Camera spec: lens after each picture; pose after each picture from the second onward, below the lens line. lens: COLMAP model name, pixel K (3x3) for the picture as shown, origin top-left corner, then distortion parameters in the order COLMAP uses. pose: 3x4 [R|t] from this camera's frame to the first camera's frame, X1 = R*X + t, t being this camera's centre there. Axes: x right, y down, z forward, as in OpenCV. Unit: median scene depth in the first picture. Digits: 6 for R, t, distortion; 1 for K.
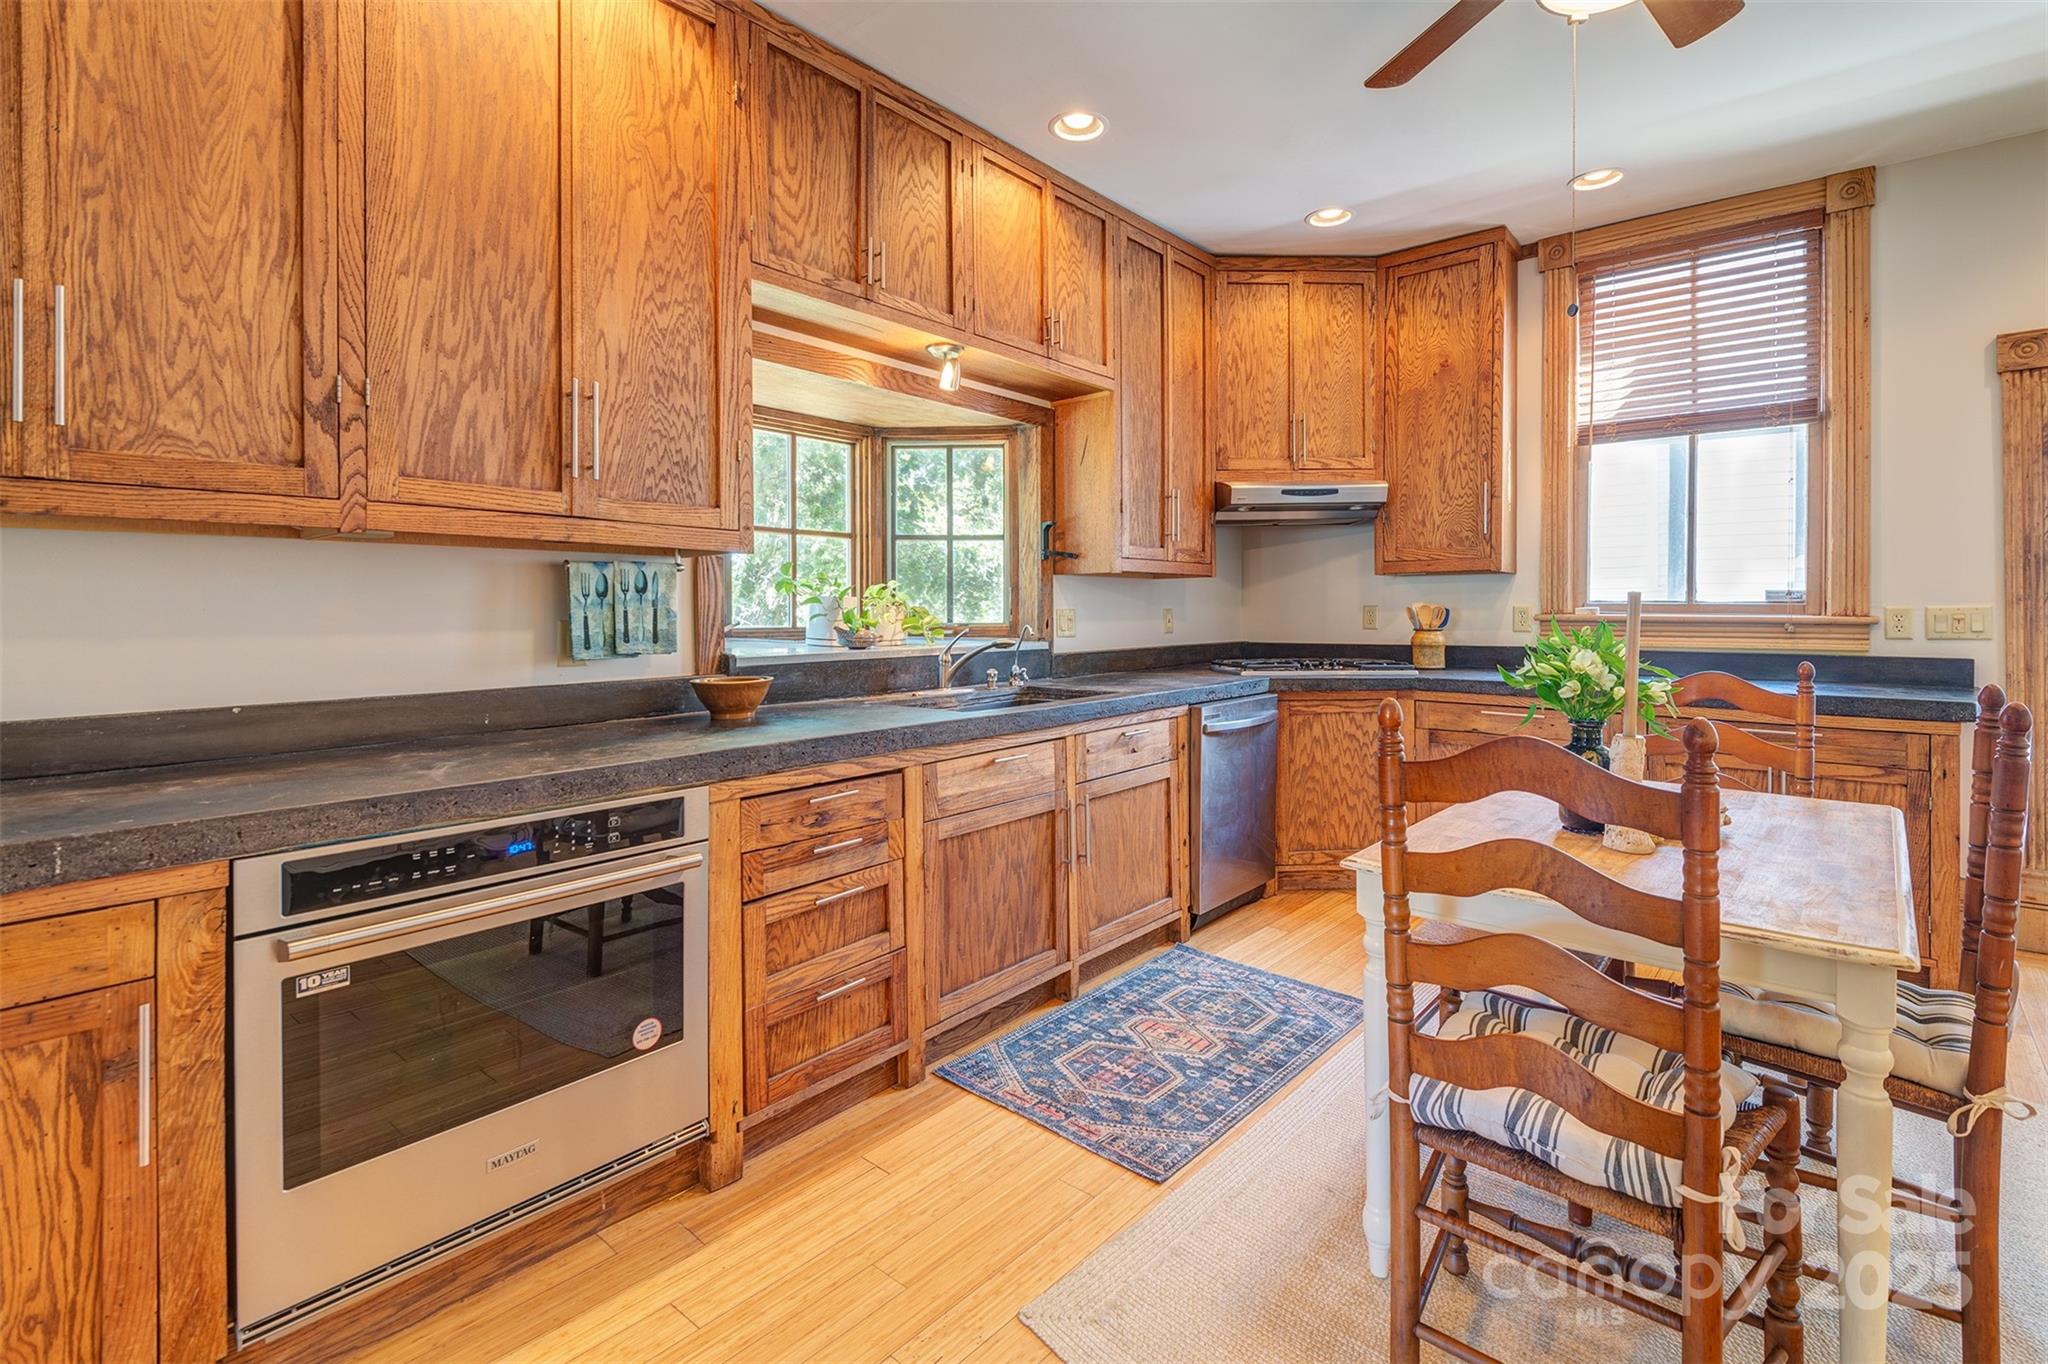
lens RADIAL K [[936.3, 0, 1011.6], [0, 936.3, 600.2], [0, 0, 1]] dist [-0.000638, -0.000692]
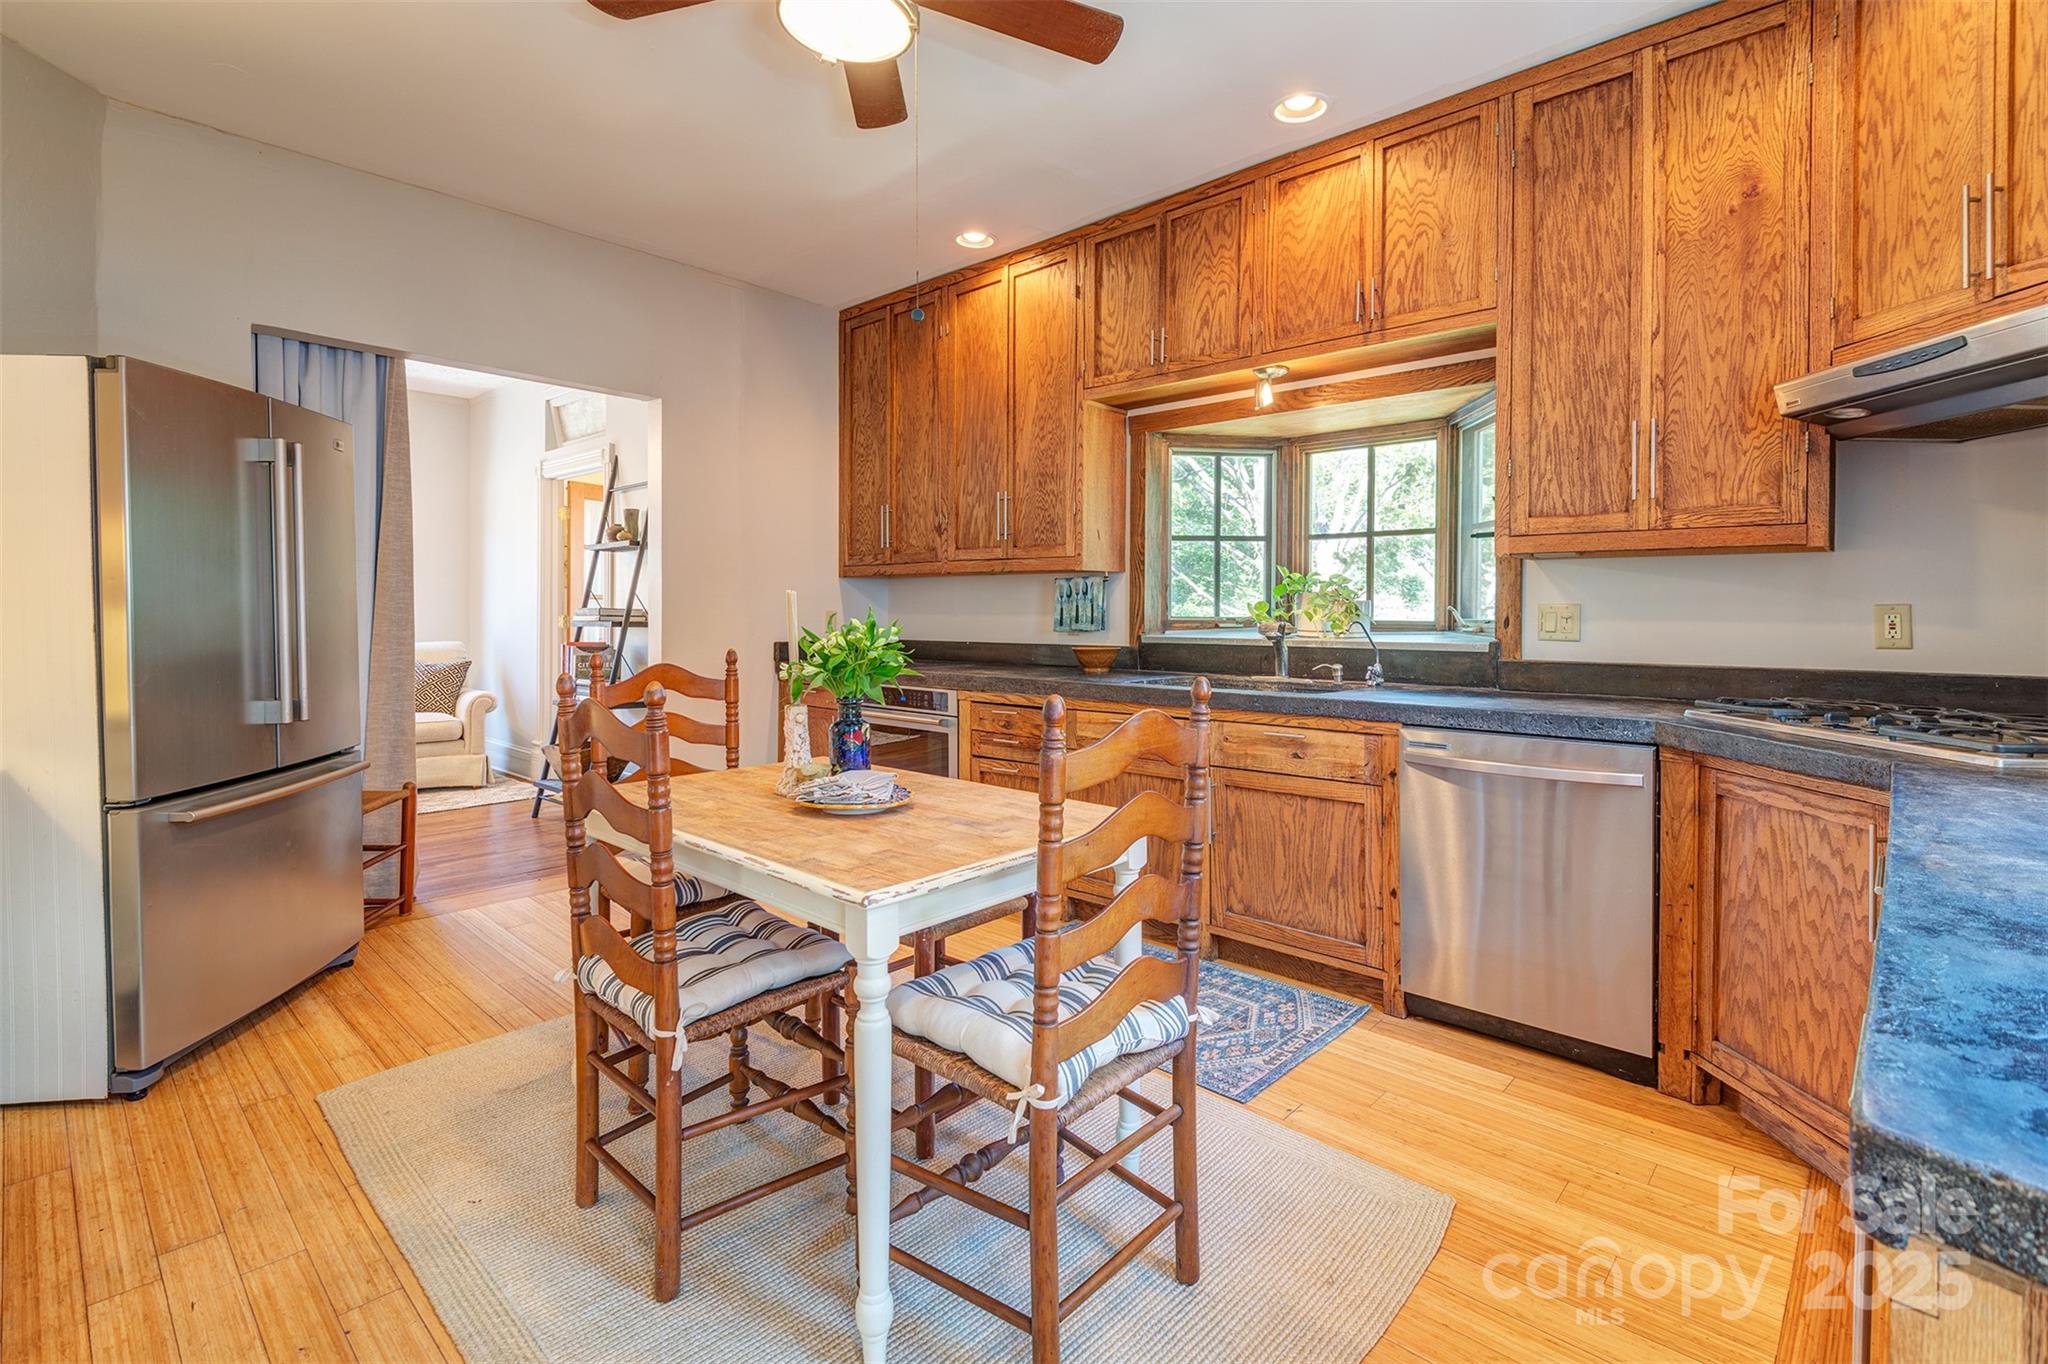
lens RADIAL K [[952.9, 0, 1019.0], [0, 952.9, 591.4], [0, 0, 1]] dist [0.002887, 0.000166]
pose [[-0.031855, -0.013139, -0.999406, 1.039231], [0.007869, 0.999879, -0.013396, 0.006645], [0.999462, -0.008291, -0.031748, 0.715261]]
